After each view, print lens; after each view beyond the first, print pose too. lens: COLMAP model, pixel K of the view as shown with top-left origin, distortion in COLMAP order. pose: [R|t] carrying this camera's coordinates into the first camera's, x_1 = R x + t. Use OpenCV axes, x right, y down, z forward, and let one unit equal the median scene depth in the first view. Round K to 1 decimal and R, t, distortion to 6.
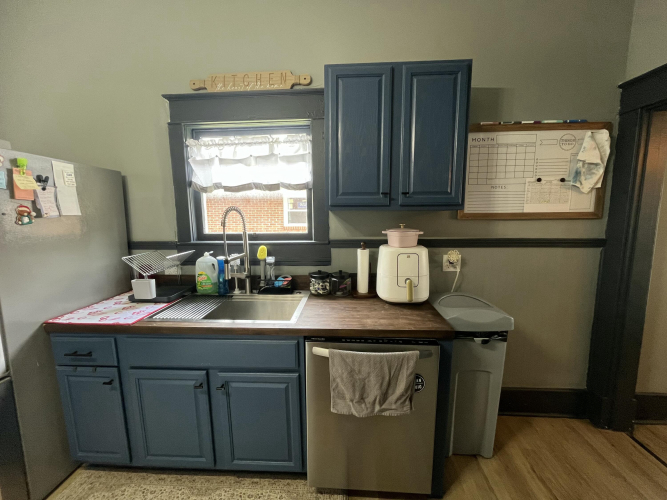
lens RADIAL K [[270.1, 0, 332.2], [0, 270.1, 250.9], [0, 0, 1]] dist [-0.001544, -0.000351]
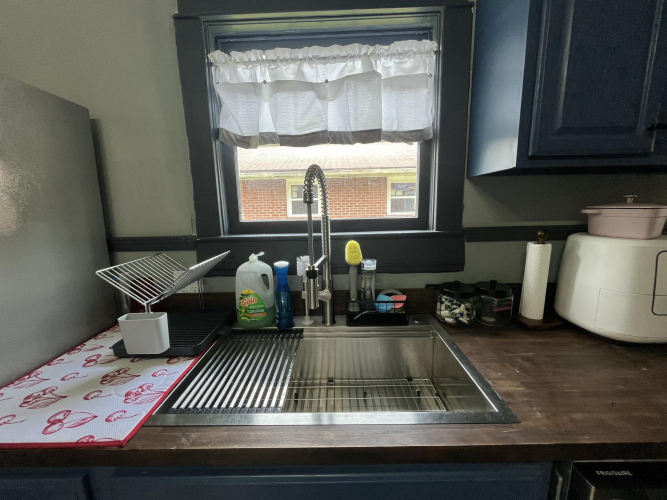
lens RADIAL K [[270.1, 0, 332.5], [0, 270.1, 250.9], [0, 0, 1]] dist [-0.001544, -0.000351]
pose [[0.998773, -0.022733, 0.043995, -0.341553], [0.021404, 0.999307, 0.030450, -0.015863], [-0.044656, -0.029471, 0.998568, 0.453936]]
